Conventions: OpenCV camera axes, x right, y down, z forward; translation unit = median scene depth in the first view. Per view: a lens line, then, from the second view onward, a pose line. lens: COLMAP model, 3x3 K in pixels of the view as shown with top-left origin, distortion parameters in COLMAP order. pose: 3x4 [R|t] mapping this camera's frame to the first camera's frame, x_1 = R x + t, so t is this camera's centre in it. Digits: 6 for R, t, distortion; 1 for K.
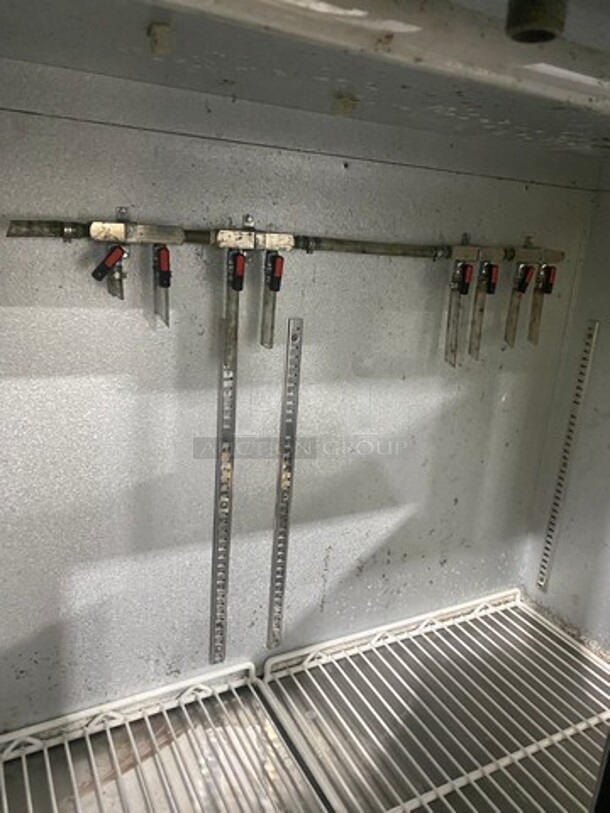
lens RADIAL K [[625.0, 0, 305.0], [0, 625.0, 406.5], [0, 0, 1]] dist [0.009268, -0.010823]
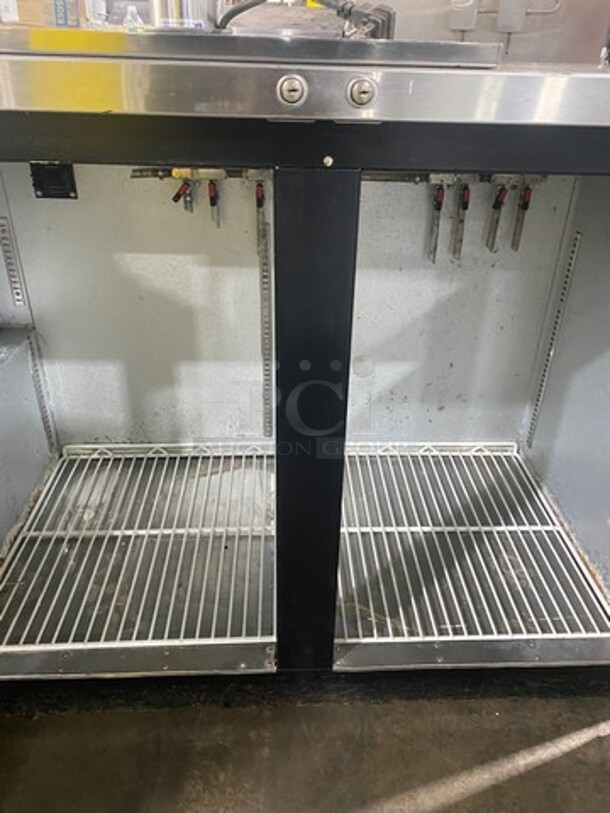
lens RADIAL K [[625.0, 0, 305.0], [0, 625.0, 406.5], [0, 0, 1]] dist [0.009268, -0.010823]
pose [[0.898112, 0.174533, -0.403649, 0.554713], [-0.080943, 0.967796, 0.238366, -0.060245], [0.432253, -0.181407, 0.883317, -0.359085]]
